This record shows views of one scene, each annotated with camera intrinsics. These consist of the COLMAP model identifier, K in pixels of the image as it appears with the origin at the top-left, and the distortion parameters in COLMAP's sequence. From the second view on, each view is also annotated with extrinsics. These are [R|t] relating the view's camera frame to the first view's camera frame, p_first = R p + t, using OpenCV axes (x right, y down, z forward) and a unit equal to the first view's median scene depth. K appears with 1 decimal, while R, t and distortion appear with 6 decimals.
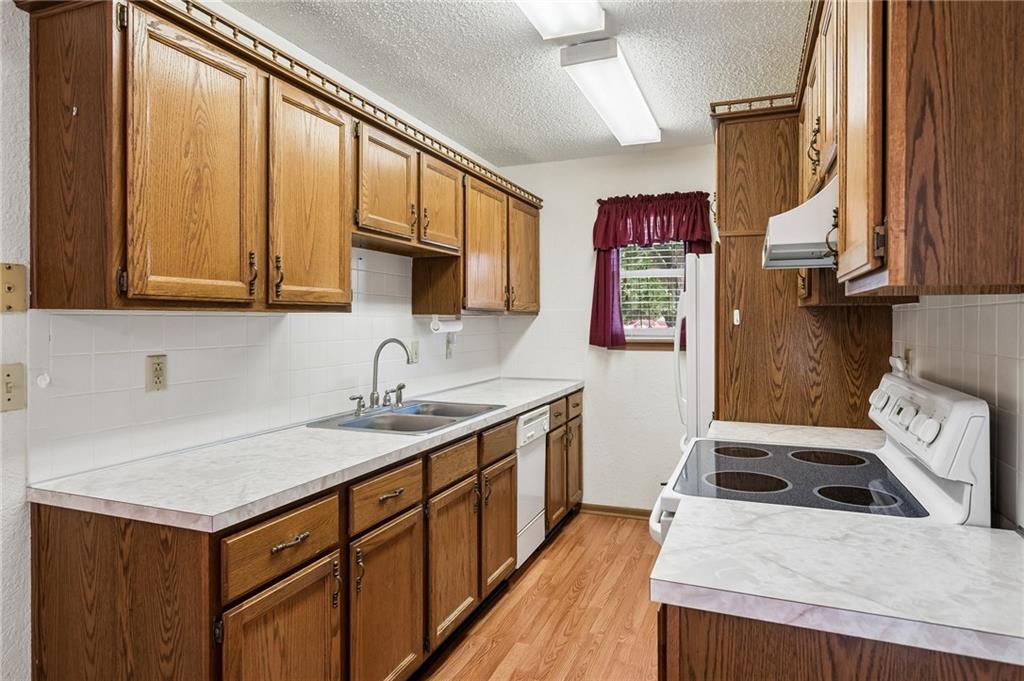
lens RADIAL K [[603.5, 0, 515.2], [0, 603.5, 320.9], [0, 0, 1]] dist [0.000975, -0.001306]
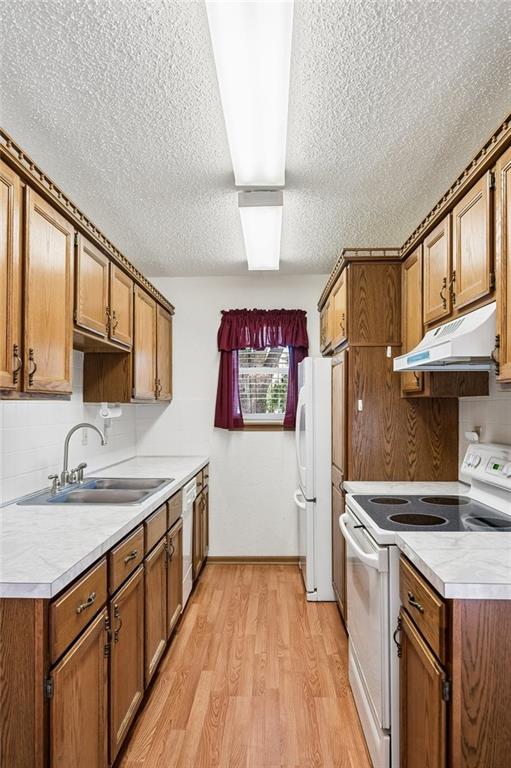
lens RADIAL K [[503.1, 0, 254.2], [0, 503.1, 402.0], [0, 0, 1]] dist [-0.002428, 0.000643]
pose [[0.942947, 0.003855, 0.332921, -0.225691], [0.000158, 0.999928, -0.012026, 0.000478], [-0.332944, 0.011392, 0.942878, -0.000881]]
